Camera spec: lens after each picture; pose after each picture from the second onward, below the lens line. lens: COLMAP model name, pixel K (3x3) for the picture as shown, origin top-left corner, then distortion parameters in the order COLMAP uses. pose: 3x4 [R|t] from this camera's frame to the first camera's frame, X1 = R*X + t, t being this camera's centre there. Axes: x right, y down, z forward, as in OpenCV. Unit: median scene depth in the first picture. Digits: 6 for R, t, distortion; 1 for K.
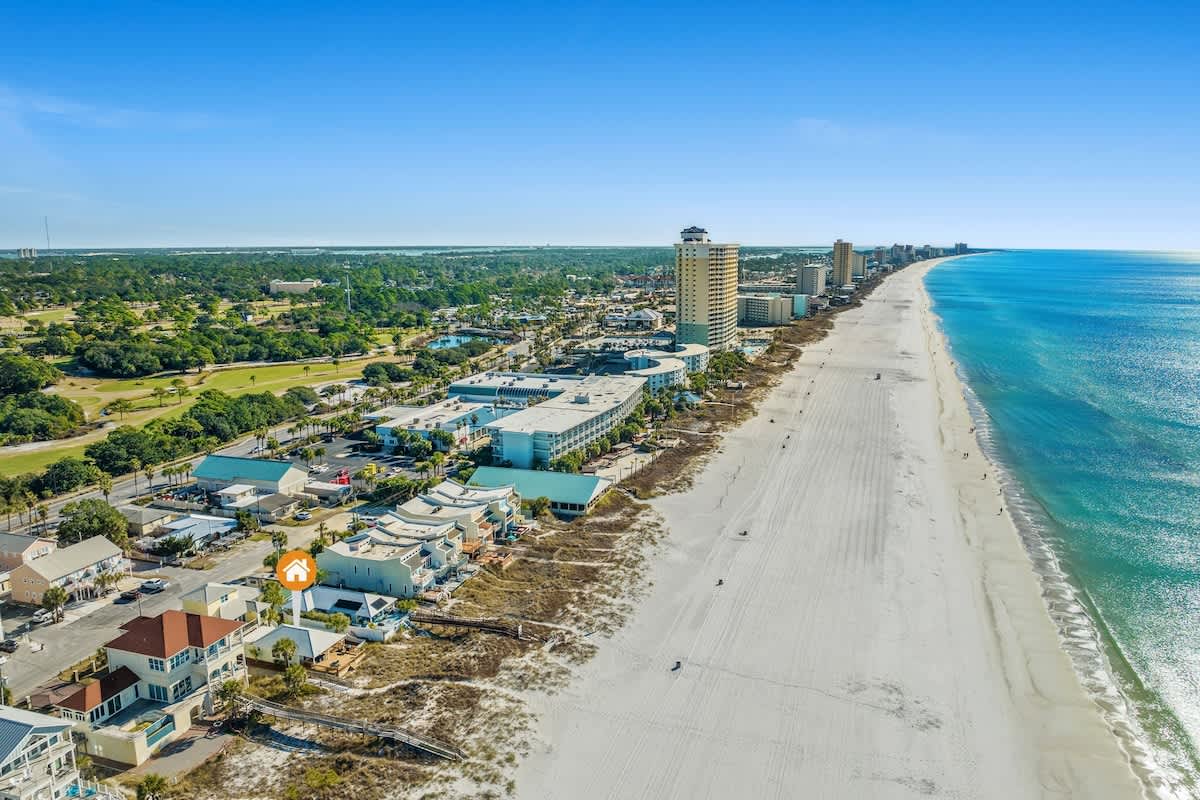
lens RADIAL K [[846.9, 0, 600.8], [0, 846.9, 399.7], [0, 0, 1]] dist [-0.031775, 0.002176]
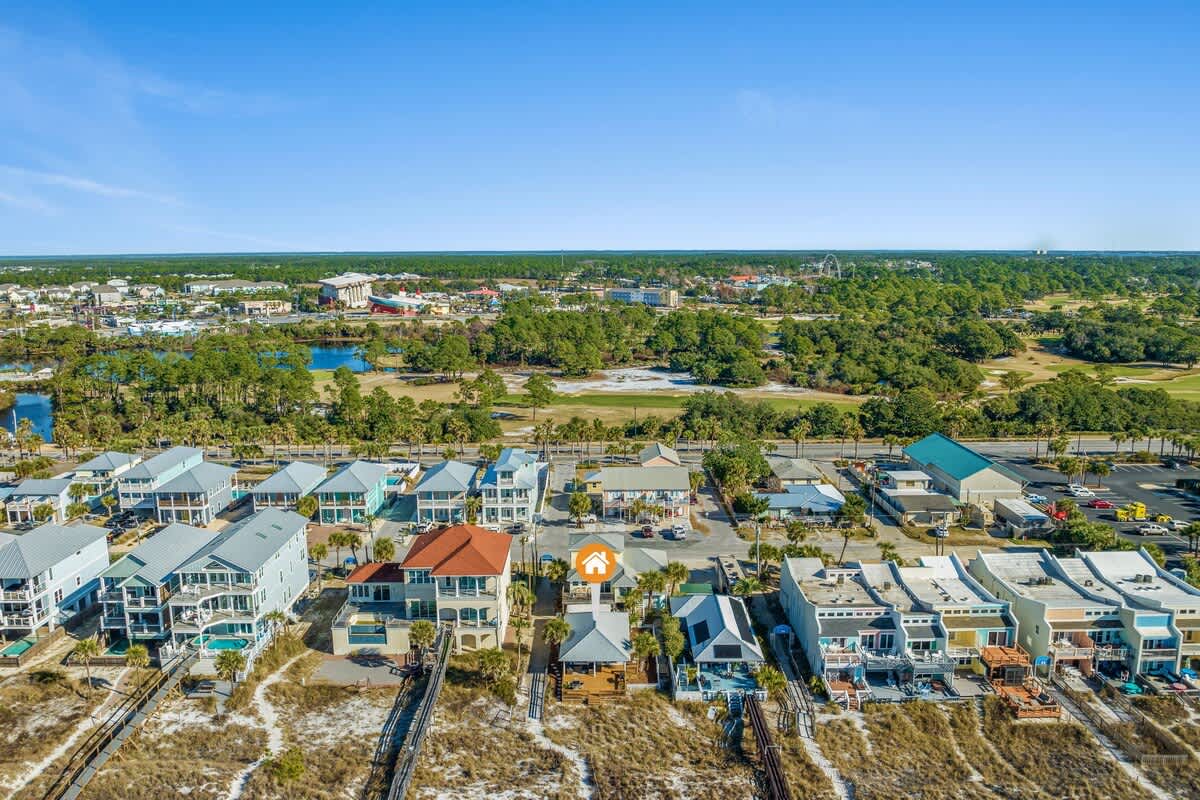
lens RADIAL K [[846.9, 0, 604.6], [0, 846.9, 405.1], [0, 0, 1]] dist [-0.031775, 0.002176]
pose [[0.317448, 0.172877, -0.932384, 0.255117], [-0.168759, 0.977846, 0.123849, -0.008860], [0.933138, 0.118033, 0.339590, 0.596330]]
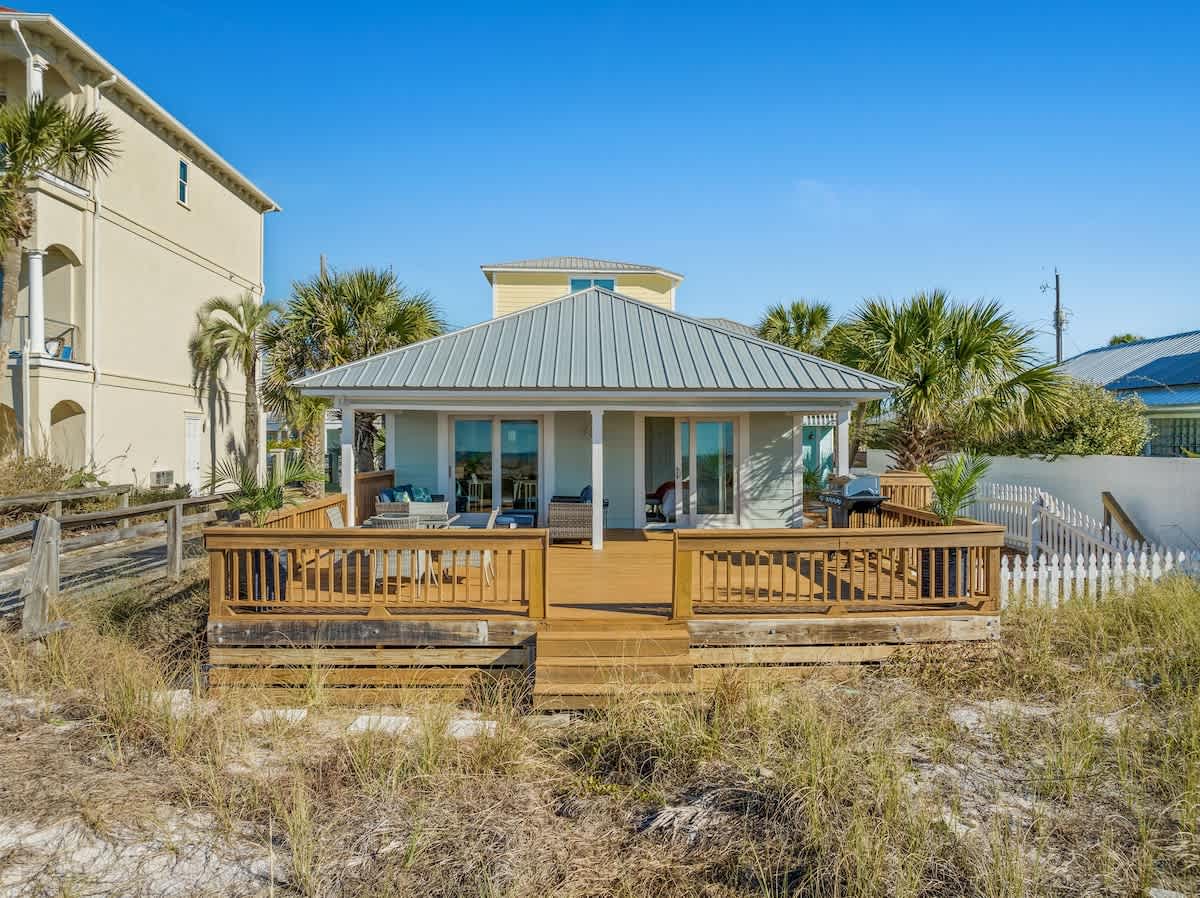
lens RADIAL K [[847.7, 0, 604.3], [0, 847.7, 442.8], [0, 0, 1]] dist [-0.051833, 0.022464]
pose [[0.349681, -0.000405, -0.936869, -0.194611], [-0.171071, 0.983160, -0.064277, 0.245035], [0.921118, 0.182747, 0.343723, 0.785735]]
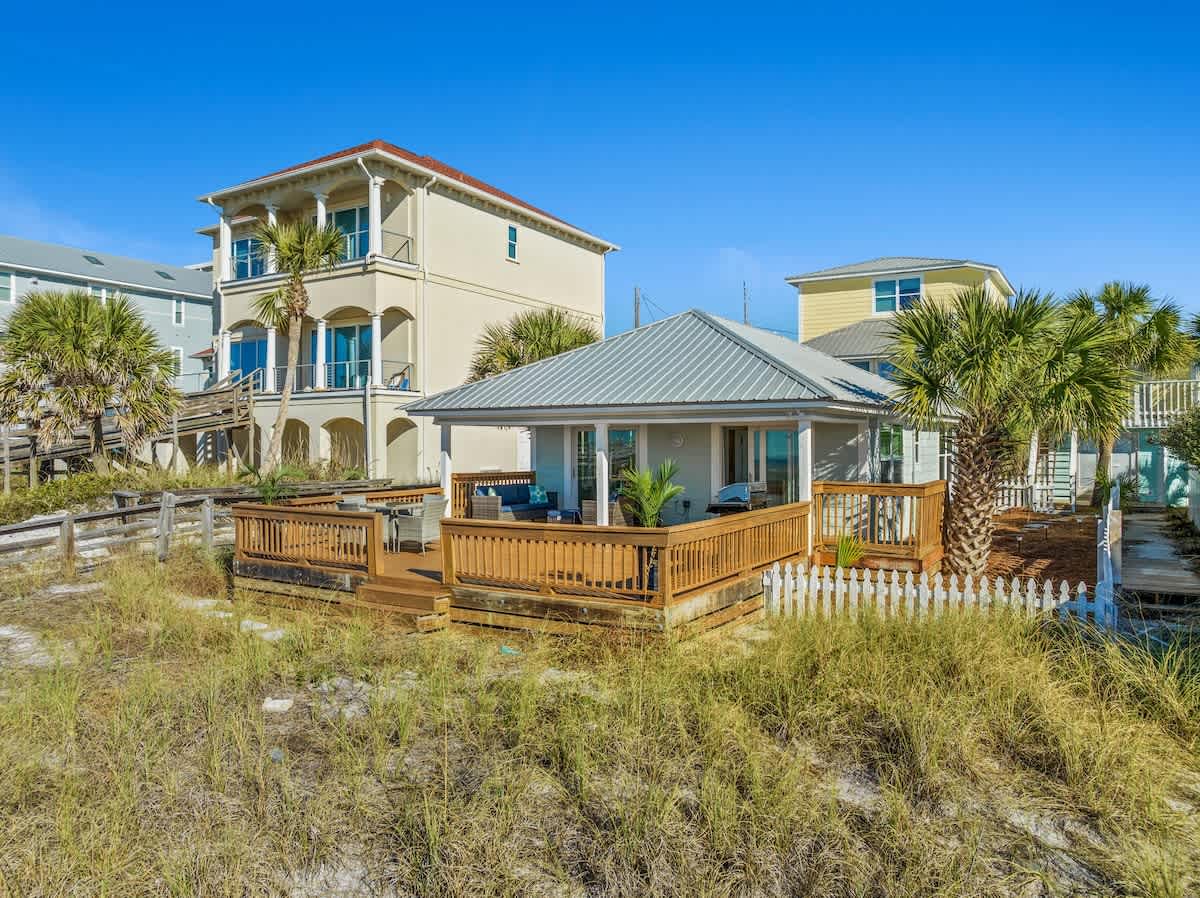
lens RADIAL K [[847.7, 0, 601.2], [0, 847.7, 446.4], [0, 0, 1]] dist [-0.051833, 0.022464]
pose [[-0.229333, 0.000757, -0.973348, -0.179298], [-0.177482, 0.983202, 0.042582, 0.236487], [0.957030, 0.182517, -0.225346, 0.828900]]
